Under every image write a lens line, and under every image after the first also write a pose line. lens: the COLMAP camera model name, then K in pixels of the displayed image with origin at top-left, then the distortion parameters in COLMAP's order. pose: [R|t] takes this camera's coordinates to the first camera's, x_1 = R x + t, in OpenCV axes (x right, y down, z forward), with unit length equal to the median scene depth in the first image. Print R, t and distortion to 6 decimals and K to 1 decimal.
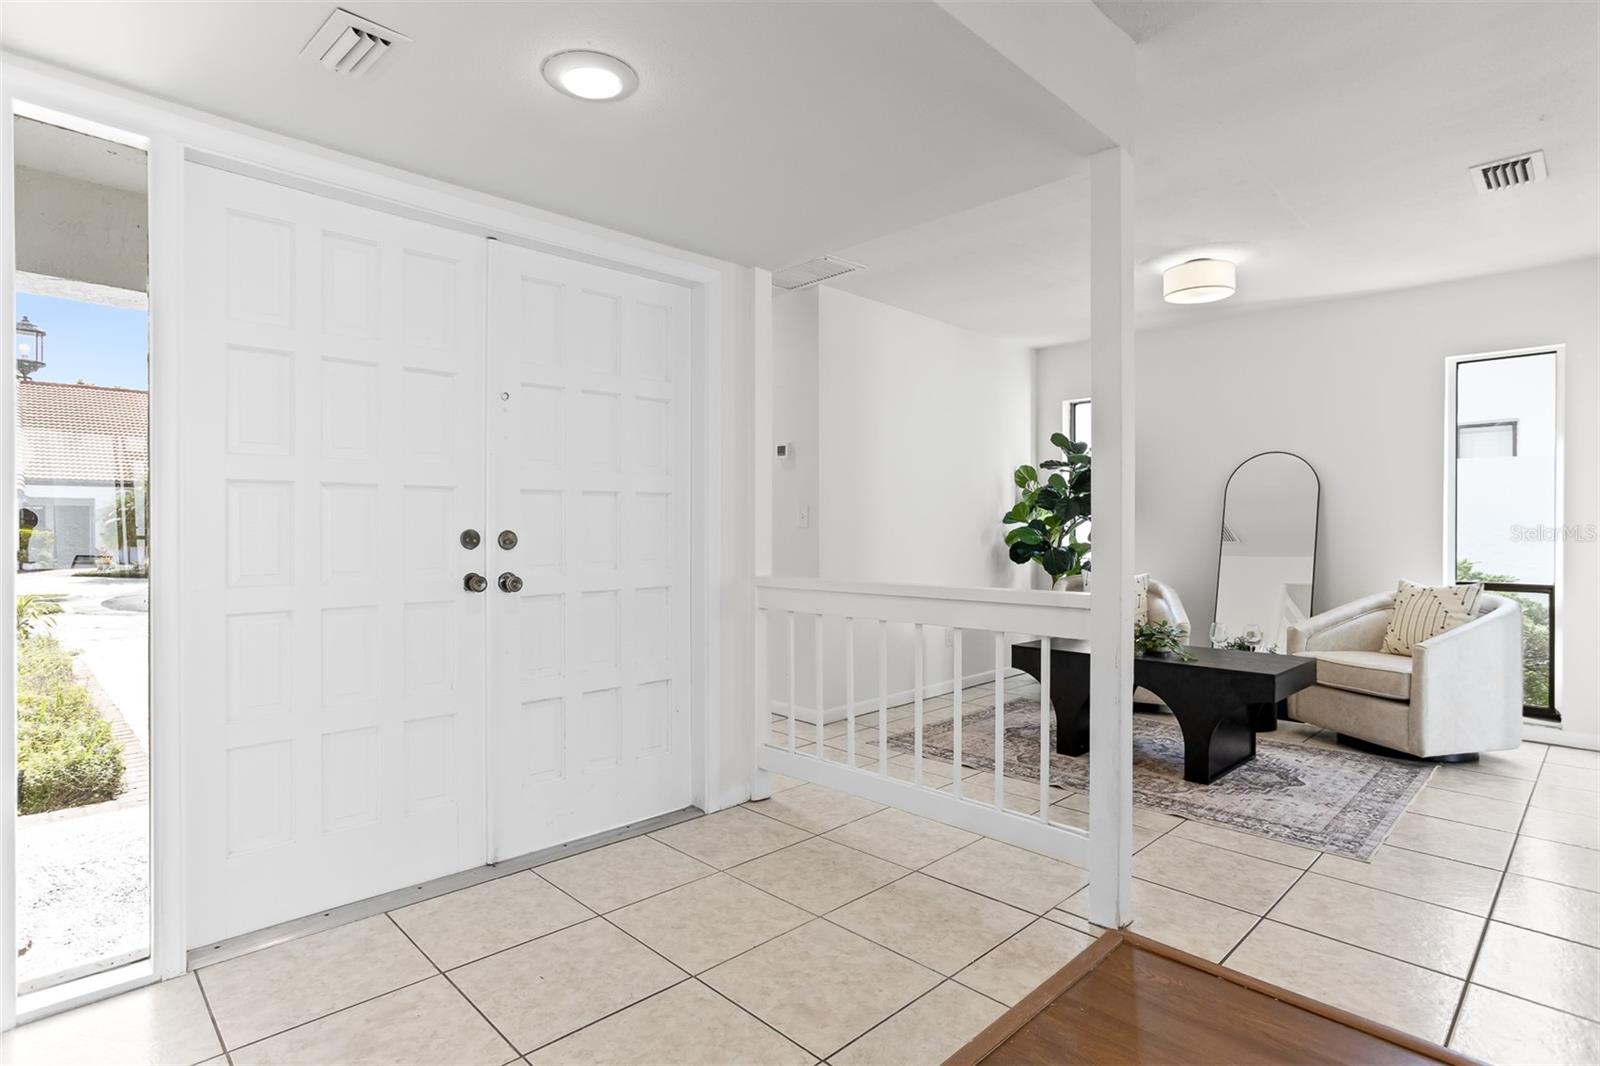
lens RADIAL K [[819.4, 0, 786.3], [0, 819.4, 527.0], [0, 0, 1]] dist [-0.045963, 0.028670]
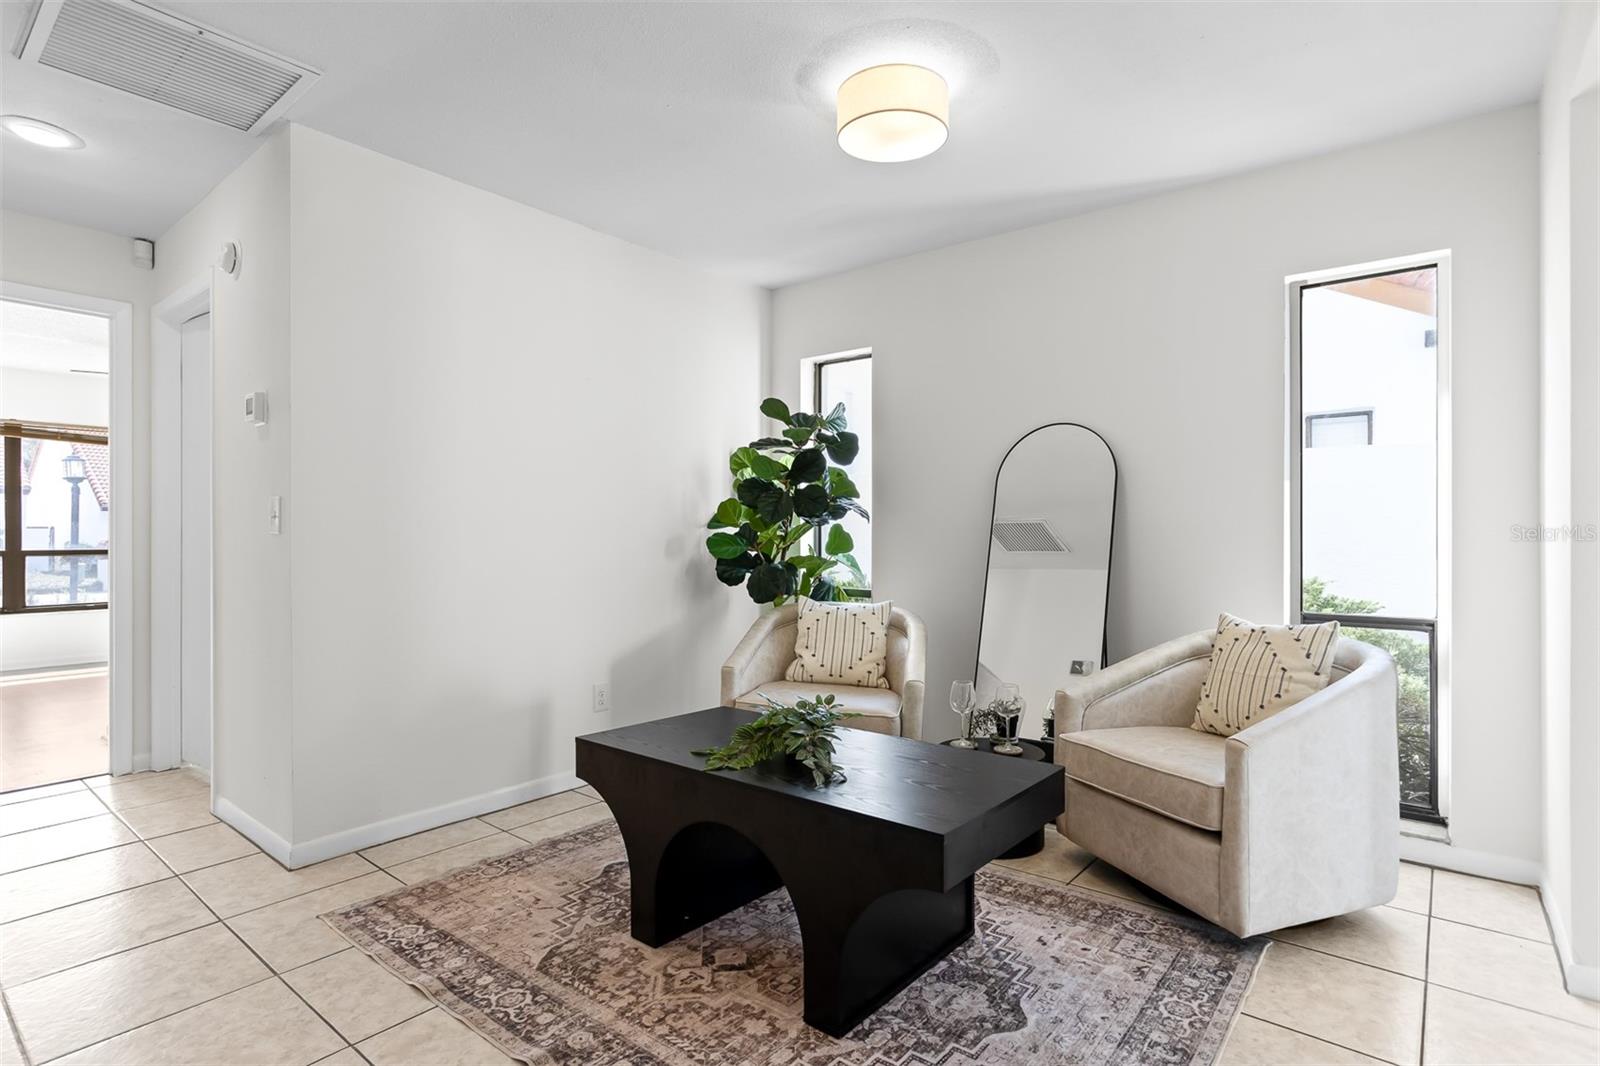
lens RADIAL K [[807.1, 0, 797.9], [0, 807.1, 531.7], [0, 0, 1]] dist [-0.044159, 0.033244]
pose [[0.992950, -0.000973, 0.118533, 0.366906], [0.001584, 0.999986, -0.005062, 0.002872], [-0.118527, 0.005214, 0.992937, 0.424203]]
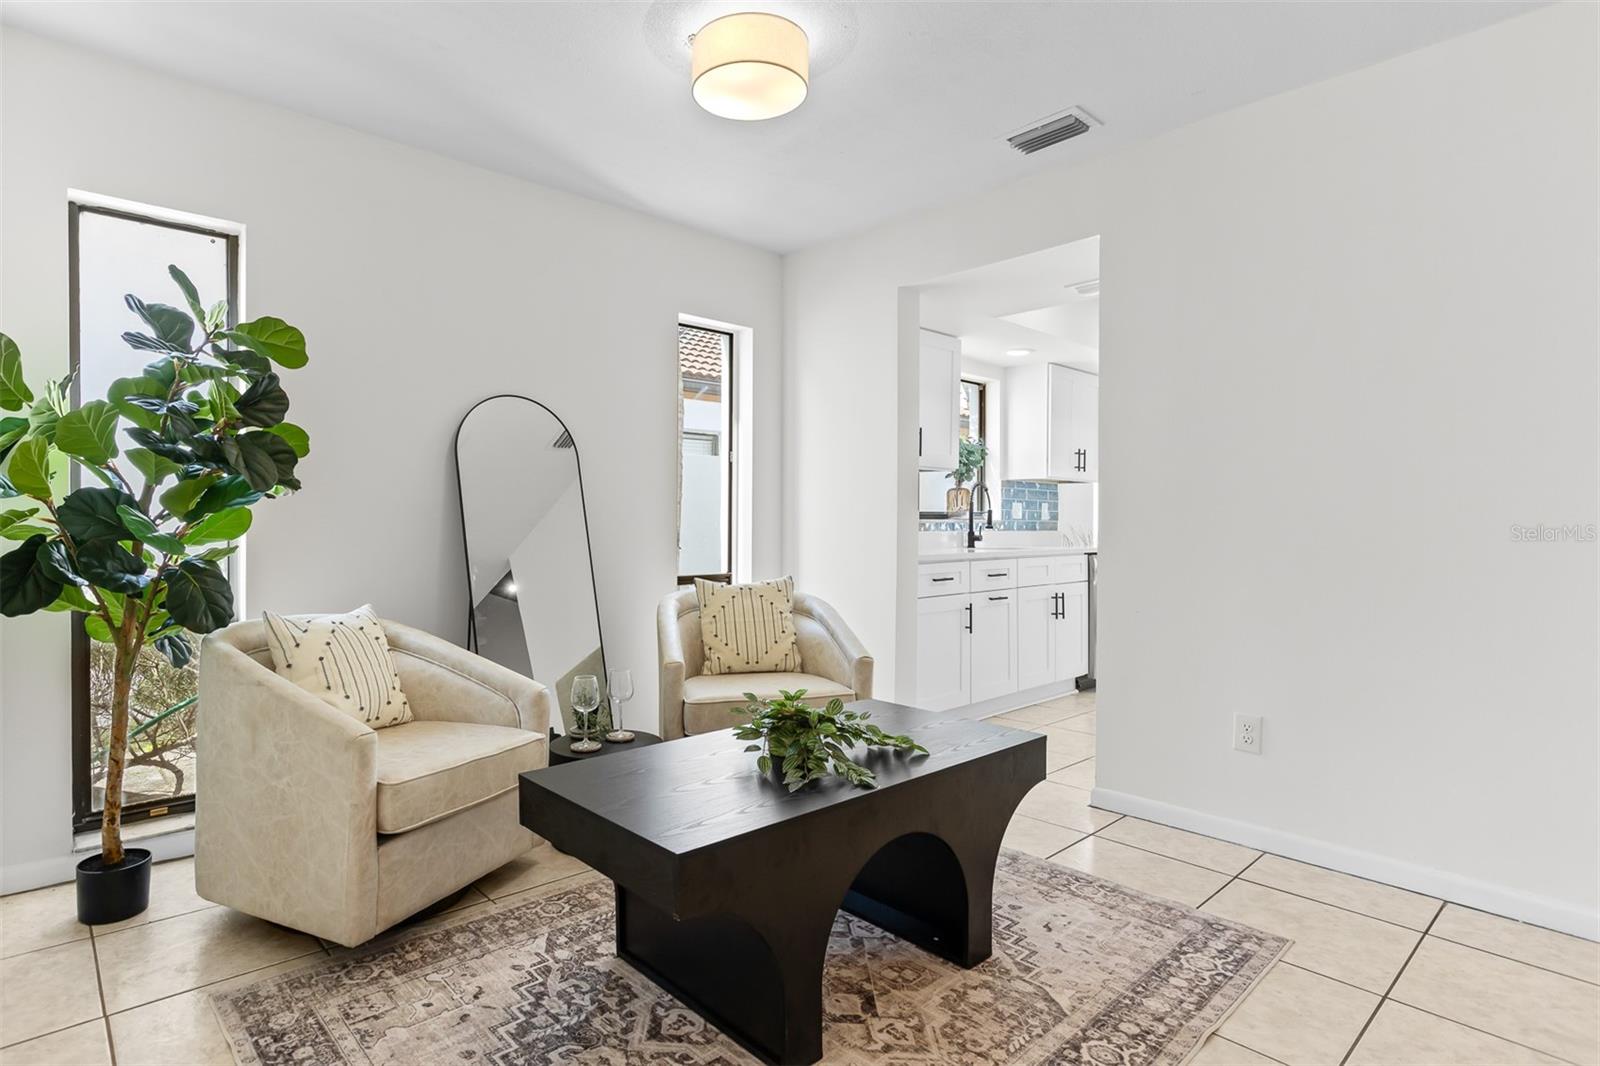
lens RADIAL K [[841.5, 0, 728.3], [0, 841.5, 516.9], [0, 0, 1]] dist [-0.002785, -0.000855]
pose [[0.051476, 0.011068, 0.998613, -0.068594], [0.003075, 0.999932, -0.011241, 0.013768], [-0.998669, 0.003649, 0.051439, 0.967975]]
